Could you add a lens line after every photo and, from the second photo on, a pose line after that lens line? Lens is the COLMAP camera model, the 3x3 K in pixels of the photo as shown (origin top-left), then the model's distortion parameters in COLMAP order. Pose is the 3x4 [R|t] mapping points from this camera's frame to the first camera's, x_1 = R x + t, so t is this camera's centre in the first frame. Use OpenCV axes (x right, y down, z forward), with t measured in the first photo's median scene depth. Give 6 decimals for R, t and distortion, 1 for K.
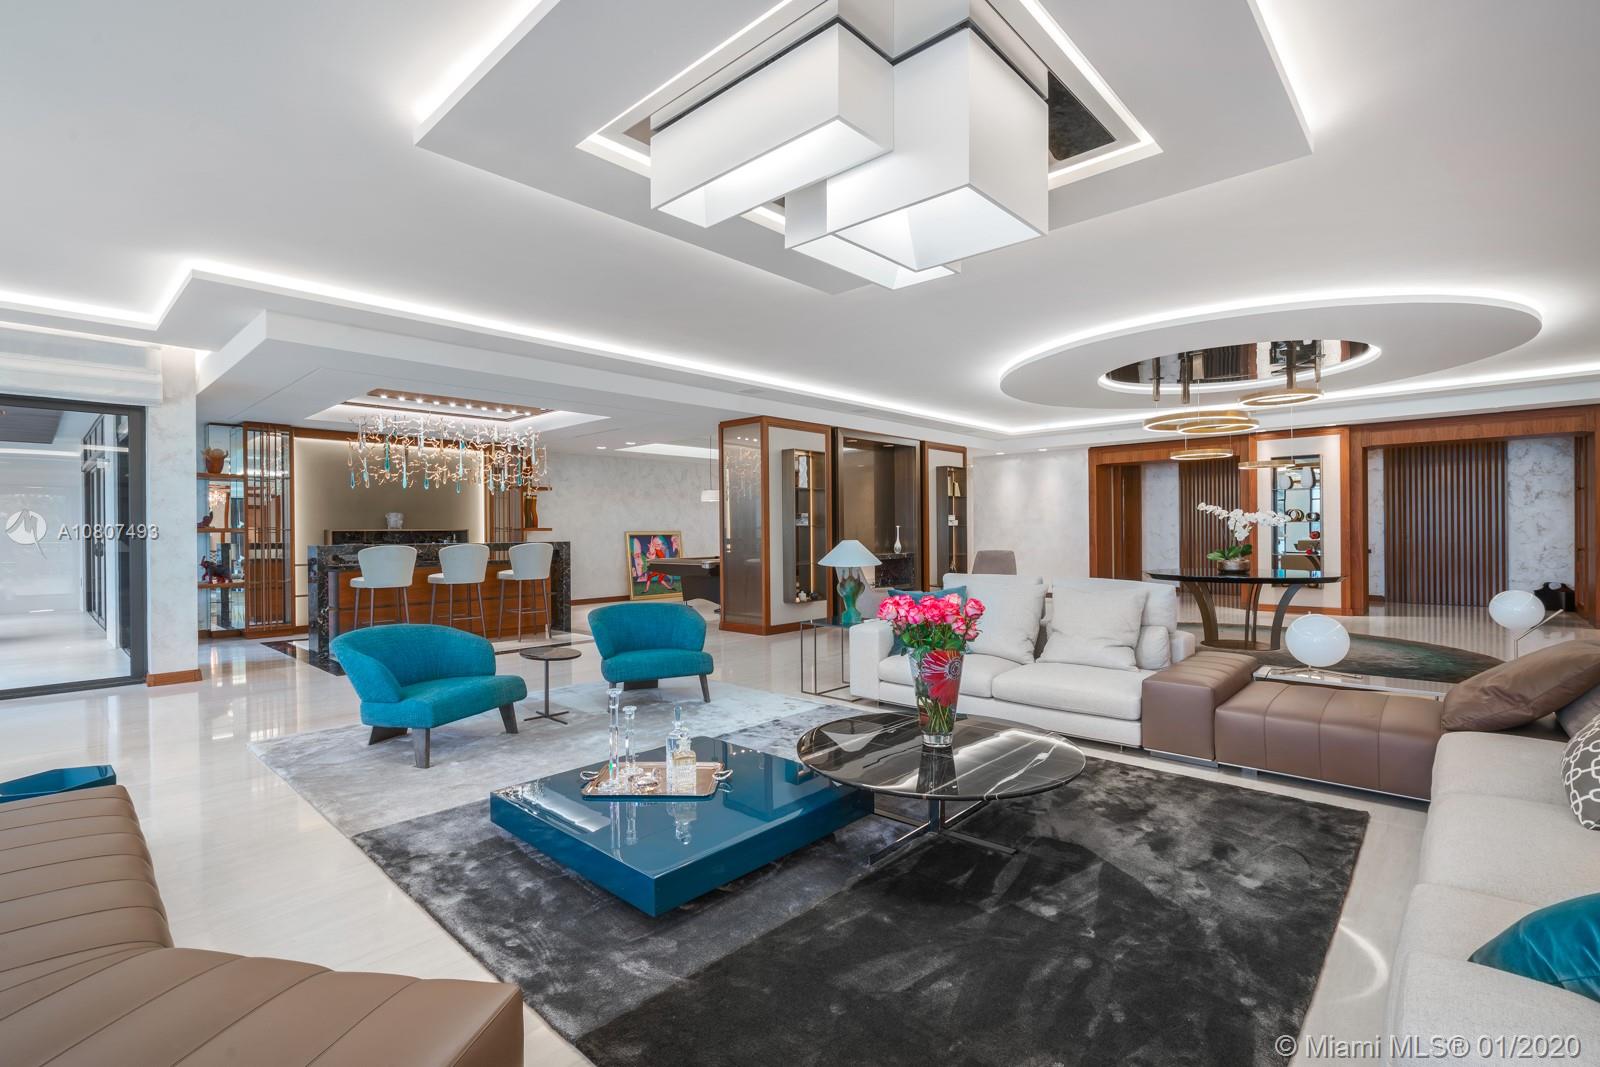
lens RADIAL K [[726.9, 0, 793.0], [0, 726.9, 532.2], [0, 0, 1]] dist [0.001262, 0.000552]
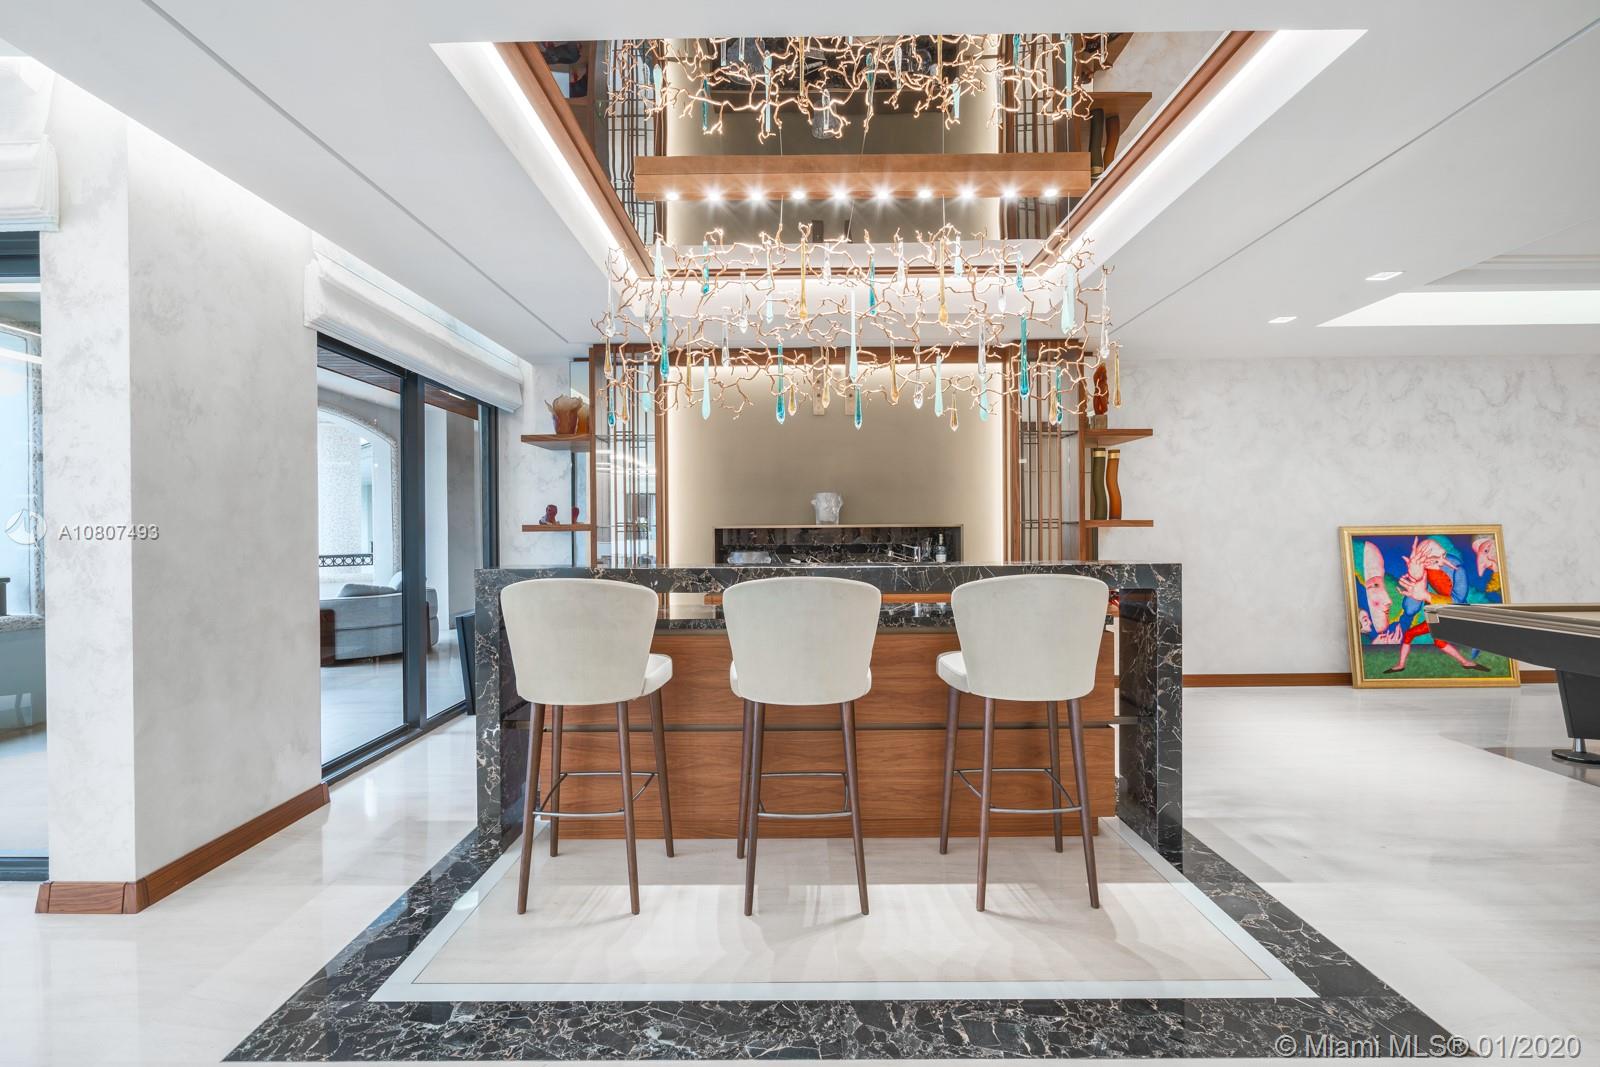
lens RADIAL K [[726.9, 0, 793.0], [0, 726.9, 532.2], [0, 0, 1]] dist [0.001262, 0.000552]
pose [[0.676484, 0.008903, -0.736403, -0.130097], [0.000944, 0.999916, 0.012955, -0.003539], [0.736456, -0.009459, 0.676419, 0.457920]]
